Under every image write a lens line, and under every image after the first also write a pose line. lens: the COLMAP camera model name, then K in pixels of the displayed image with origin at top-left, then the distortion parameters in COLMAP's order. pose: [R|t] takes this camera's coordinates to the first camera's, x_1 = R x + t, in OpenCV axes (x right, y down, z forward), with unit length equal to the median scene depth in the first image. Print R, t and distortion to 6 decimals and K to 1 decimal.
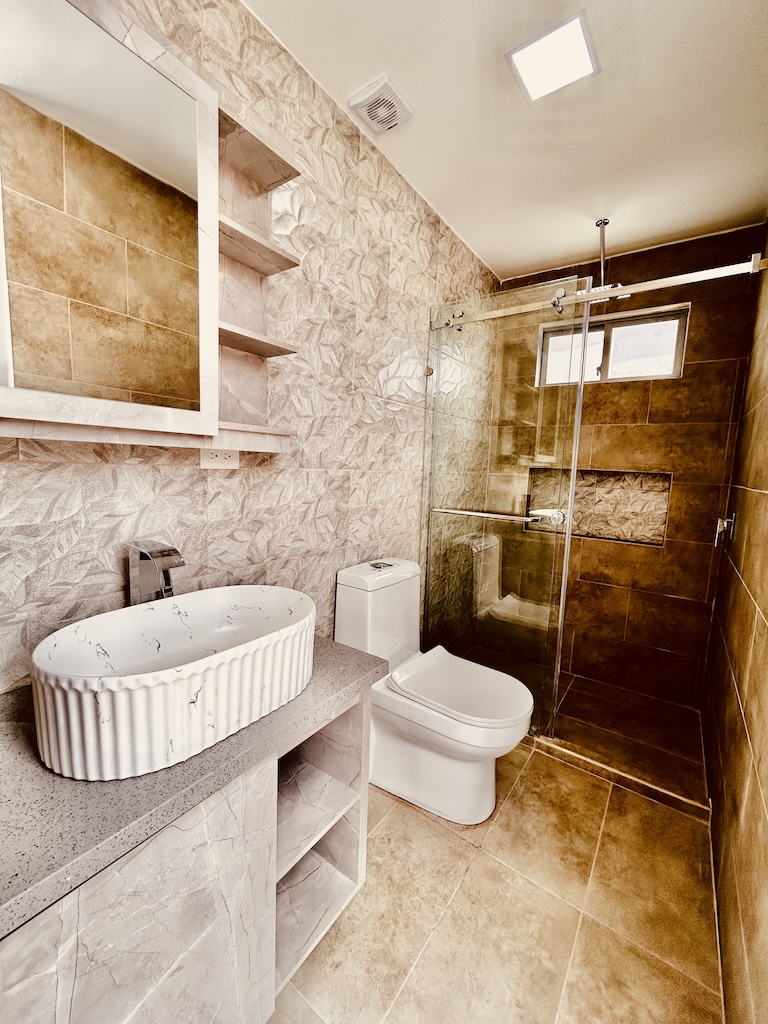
lens RADIAL K [[412.7, 0, 385.2], [0, 412.7, 511.3], [0, 0, 1]] dist [-0.003300, 0.002120]
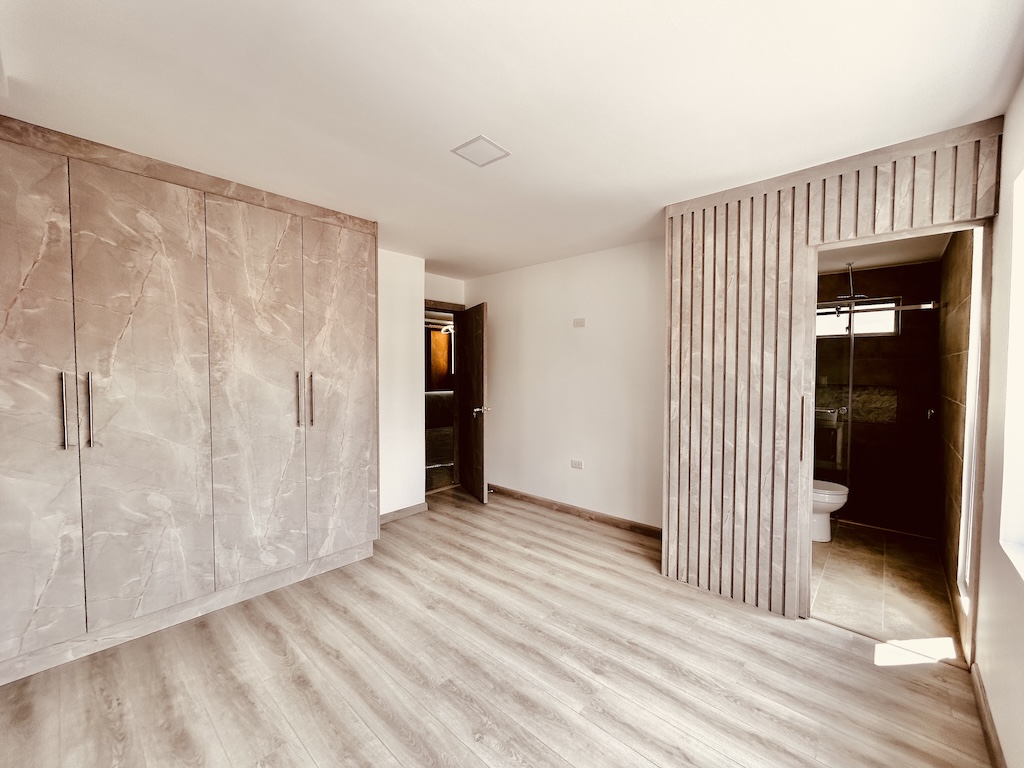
lens RADIAL K [[412.7, 0, 502.1], [0, 412.7, 385.3], [0, 0, 1]] dist [-0.003300, 0.002120]
pose [[0.991801, -0.028109, -0.124663, -1.179971], [0.018465, 0.996794, -0.077853, 0.024952], [0.126452, 0.074913, 0.989140, -1.483297]]
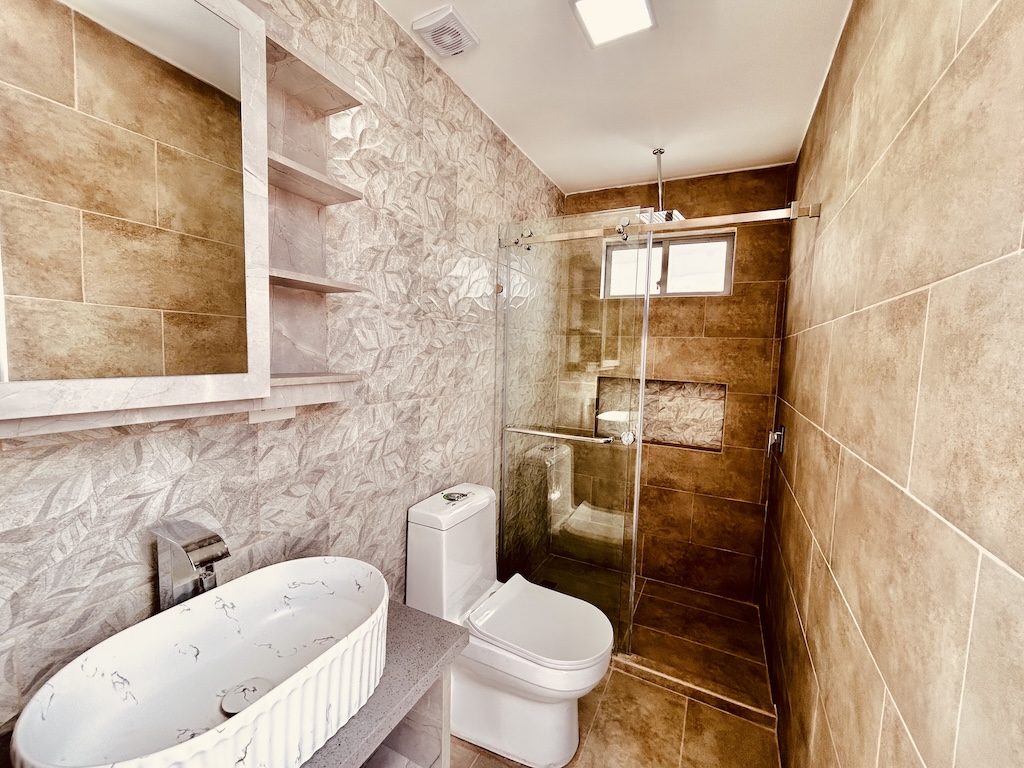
lens RADIAL K [[412.7, 0, 513.6], [0, 412.7, 386.8], [0, 0, 1]] dist [-0.003300, 0.002120]
pose [[0.988969, -0.020879, 0.146646, -0.011126], [0.024446, 0.999447, -0.022561, -0.103523], [-0.146094, 0.025897, 0.988932, 0.031149]]
